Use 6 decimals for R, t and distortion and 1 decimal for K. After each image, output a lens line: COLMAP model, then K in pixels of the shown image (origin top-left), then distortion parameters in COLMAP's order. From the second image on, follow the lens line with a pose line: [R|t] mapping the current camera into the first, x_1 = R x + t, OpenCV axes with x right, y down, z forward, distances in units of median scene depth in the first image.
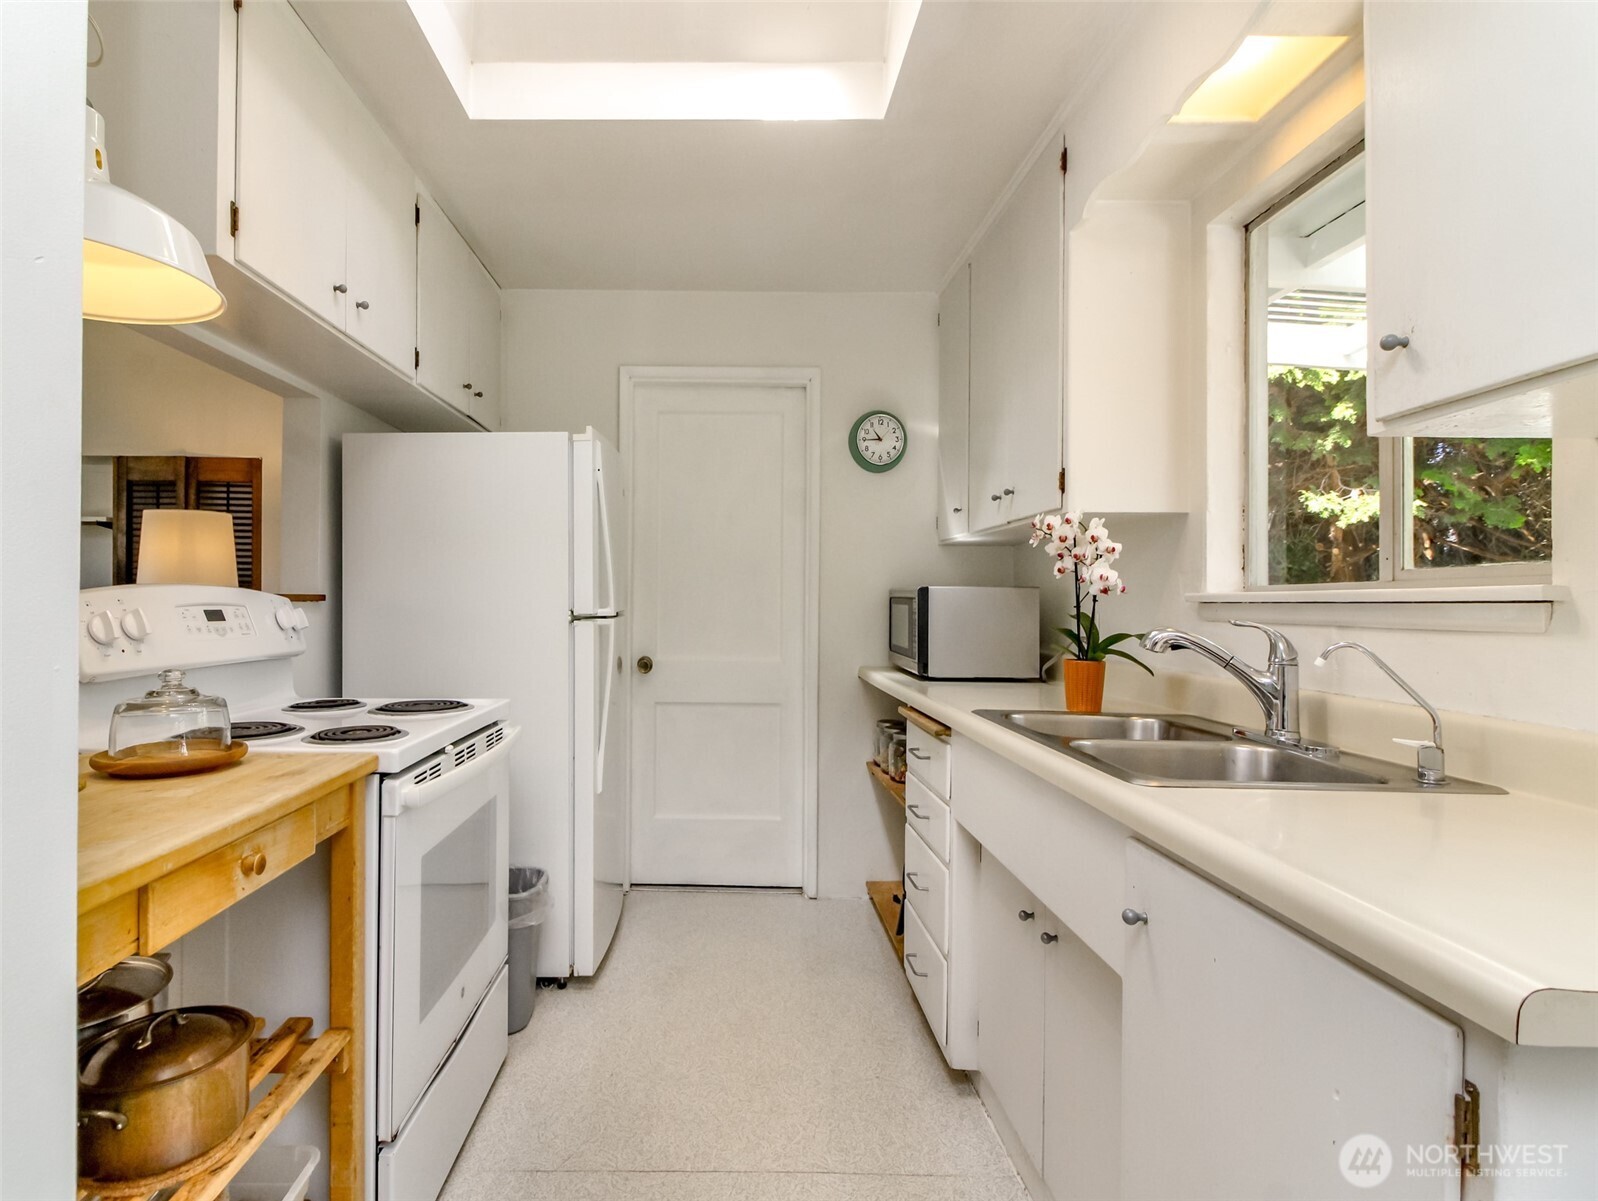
lens RADIAL K [[810.1, 0, 716.0], [0, 810.1, 592.2], [0, 0, 1]] dist [0.013965, -0.008718]
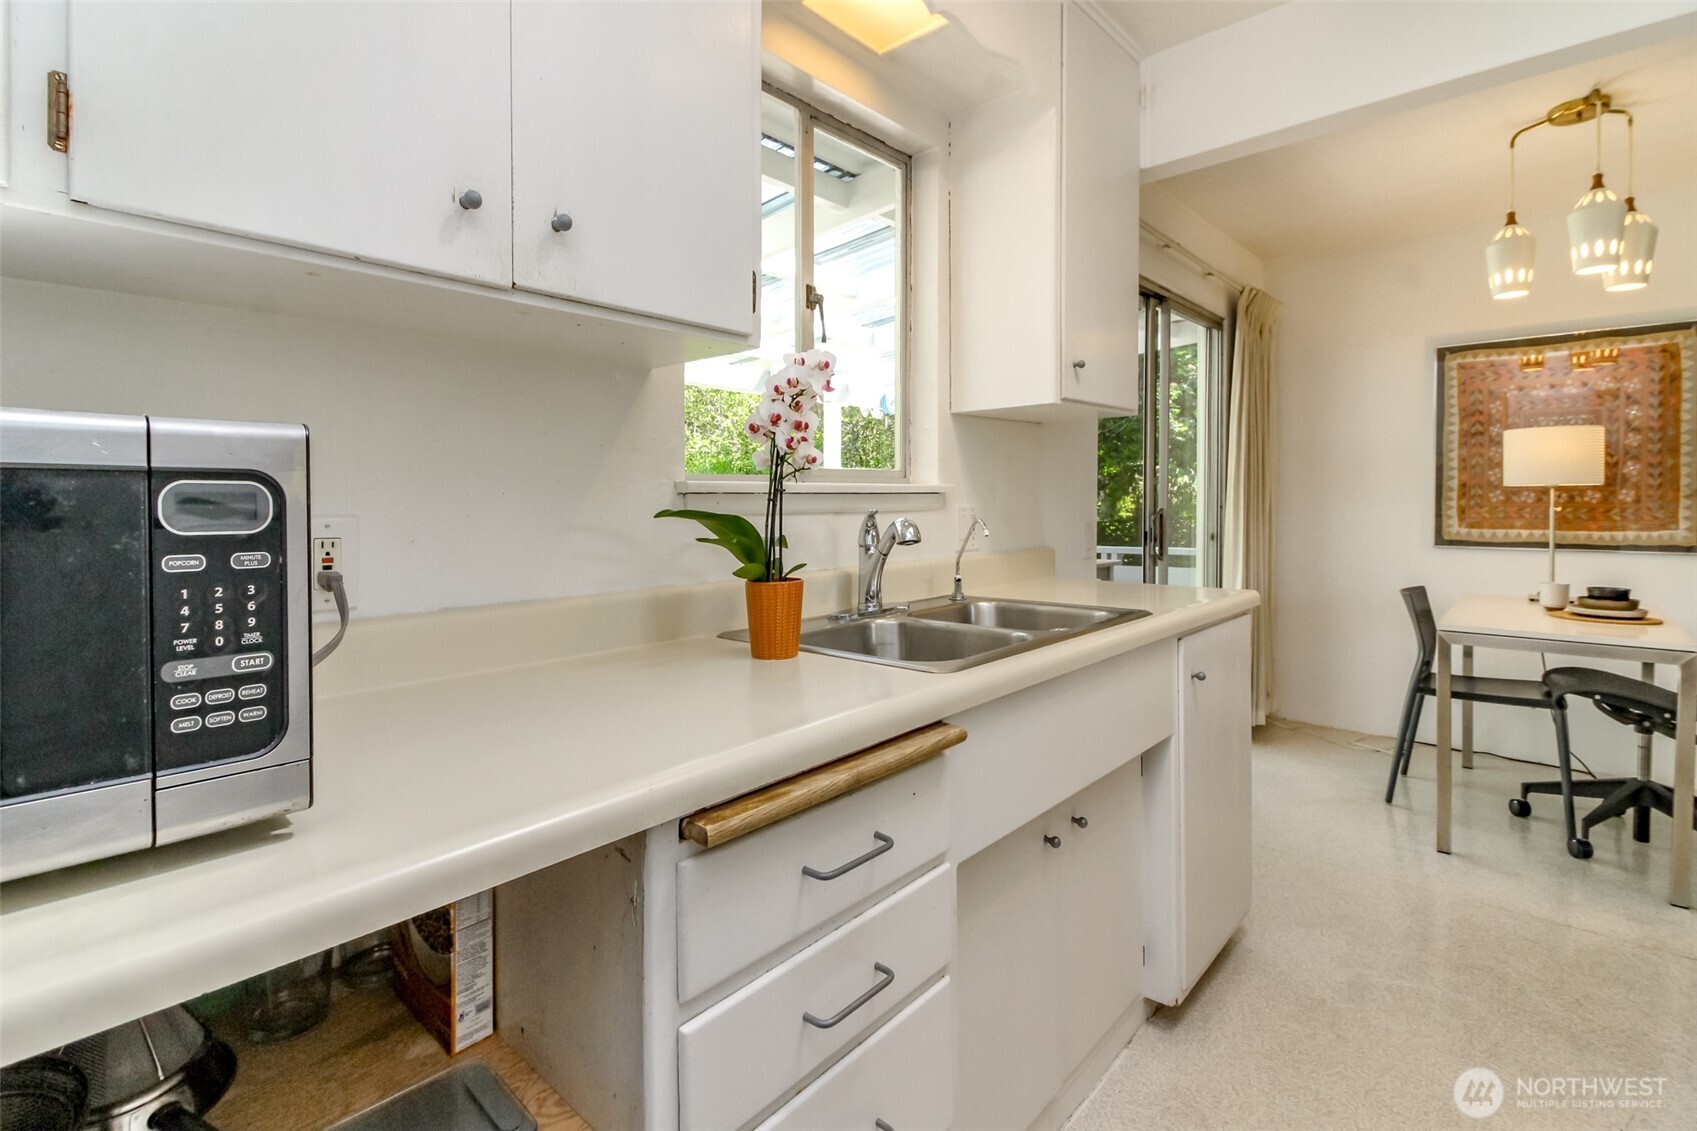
lens RADIAL K [[790.1, 0, 823.7], [0, 790.1, 515.2], [0, 0, 1]] dist [0.014130, -0.009362]
pose [[-0.737127, -0.020297, 0.675449, -0.011992], [-0.010128, 0.999768, 0.018989, 0.017584], [-0.675678, 0.007157, -0.737162, 1.399939]]
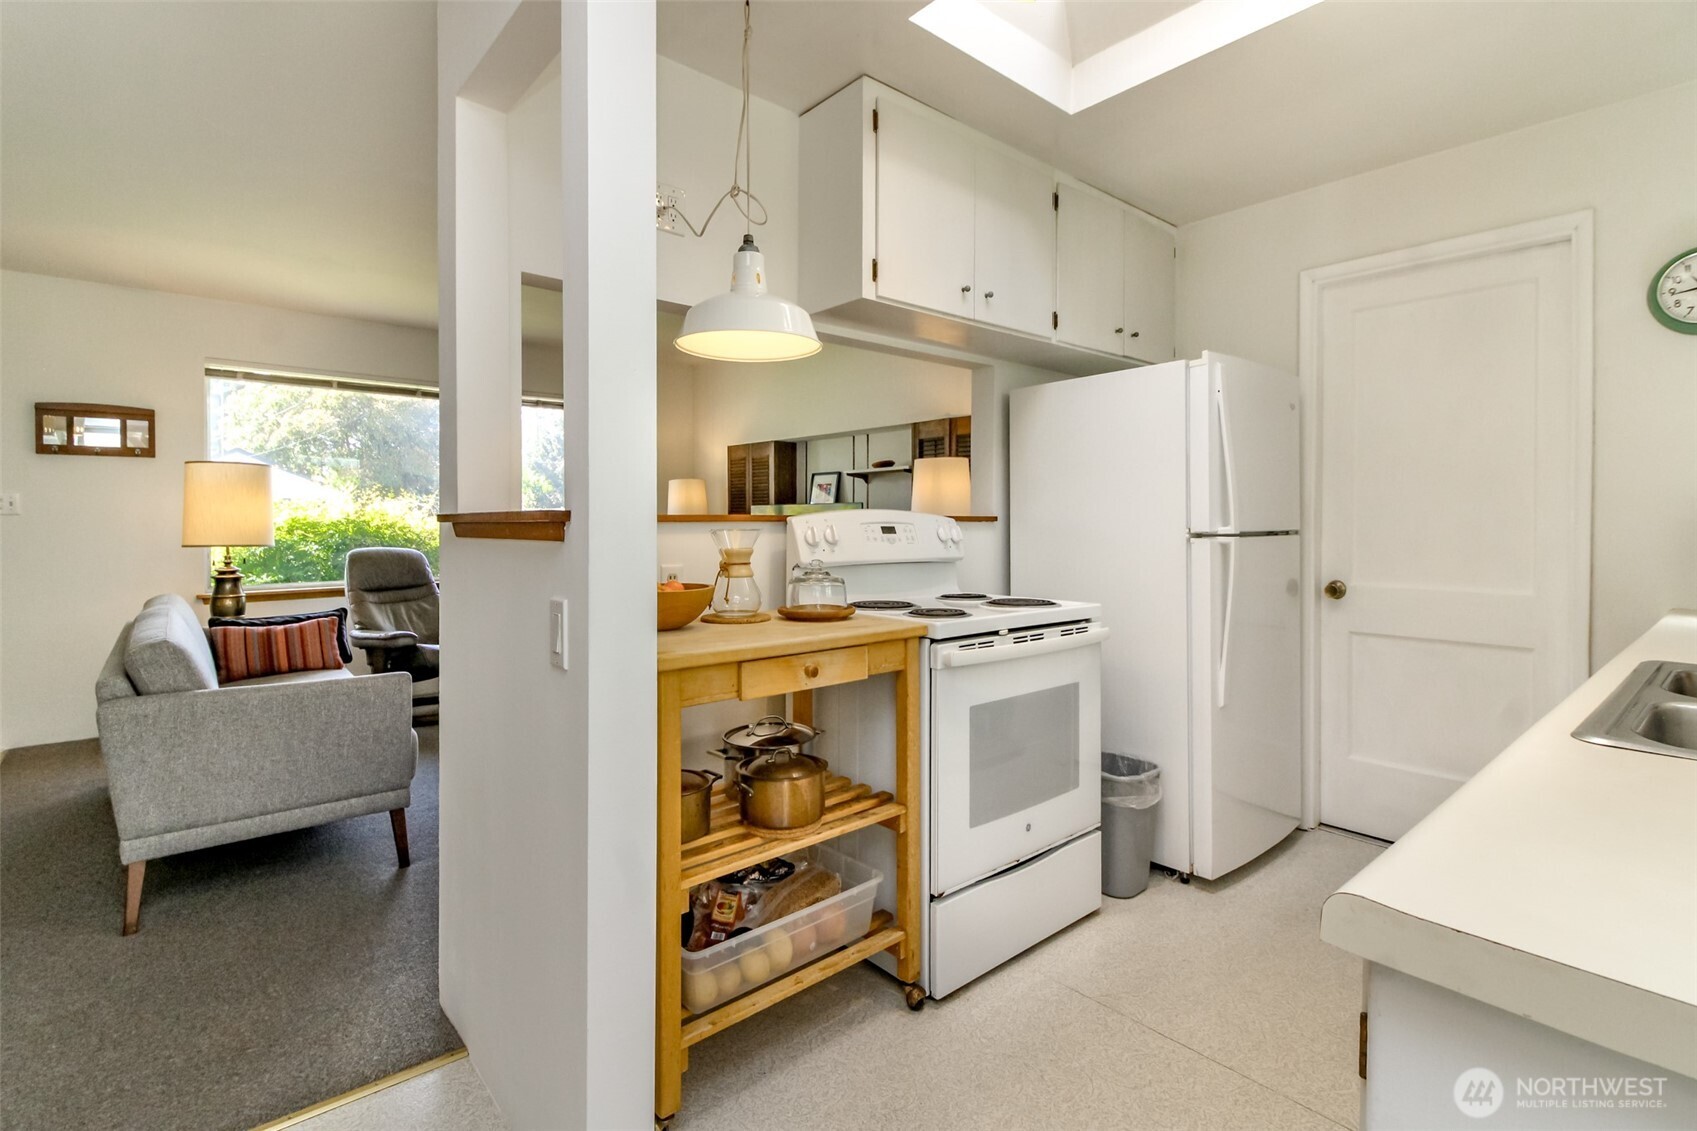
lens RADIAL K [[790.1, 0, 840.8], [0, 790.1, 523.6], [0, 0, 1]] dist [0.014130, -0.009362]
pose [[0.656258, -0.006026, -0.754512, 0.358976], [0.010890, 0.999940, 0.001486, 0.011219], [0.754458, -0.009193, 0.656284, -0.021506]]
